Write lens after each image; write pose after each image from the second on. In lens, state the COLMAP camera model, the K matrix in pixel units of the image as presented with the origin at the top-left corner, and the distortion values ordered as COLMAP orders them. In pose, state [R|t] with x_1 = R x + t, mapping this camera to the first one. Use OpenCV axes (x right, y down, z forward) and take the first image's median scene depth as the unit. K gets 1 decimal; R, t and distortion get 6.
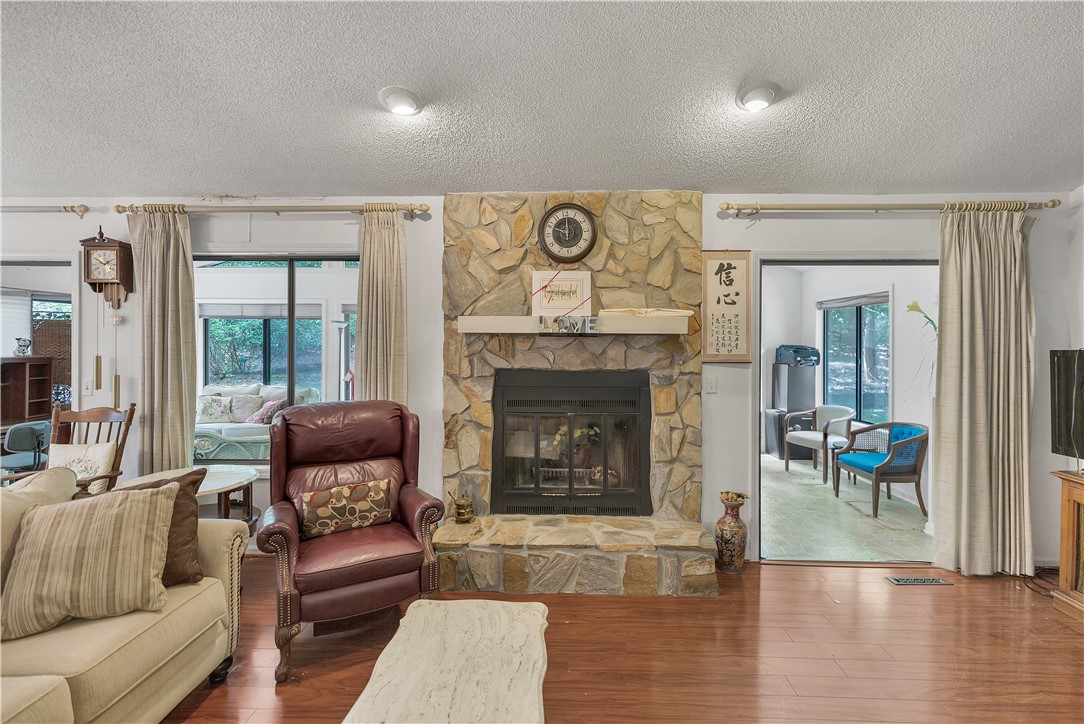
lens RADIAL K [[504.2, 0, 544.7], [0, 504.2, 351.5], [0, 0, 1]] dist [0.004574, -0.000210]
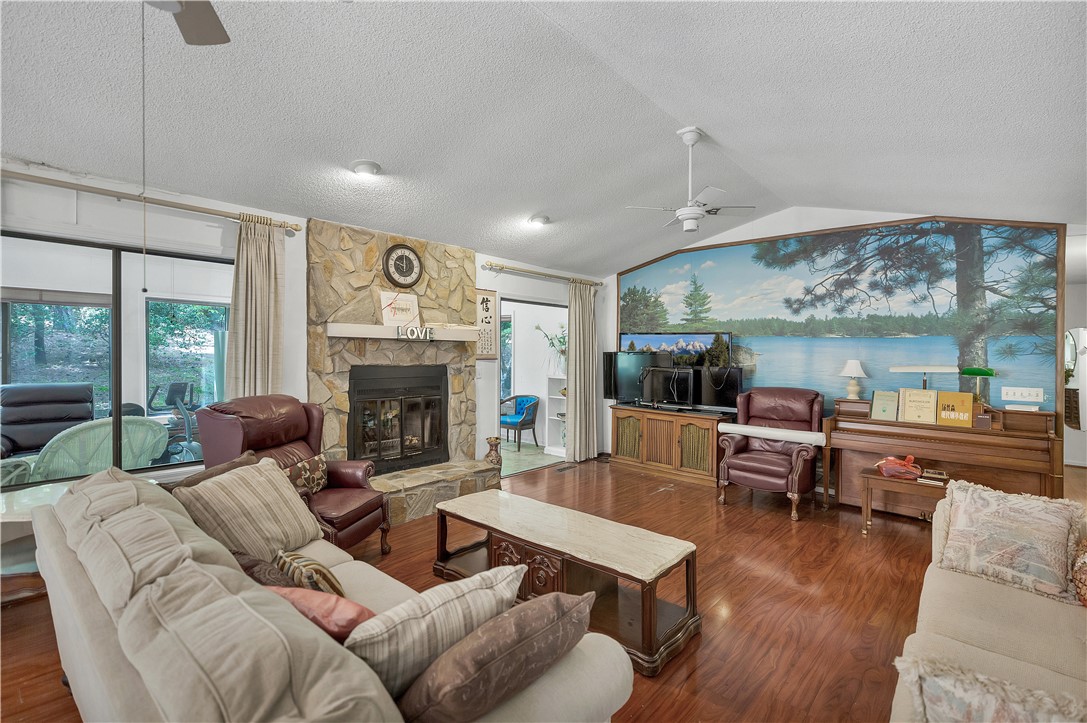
lens RADIAL K [[505.6, 0, 547.4], [0, 505.6, 356.5], [0, 0, 1]] dist [0.004574, -0.000210]
pose [[0.635602, -0.003489, 0.772009, -0.768569], [-0.001978, 0.999979, 0.006147, 0.003220], [-0.772015, -0.005434, 0.635582, -0.184382]]
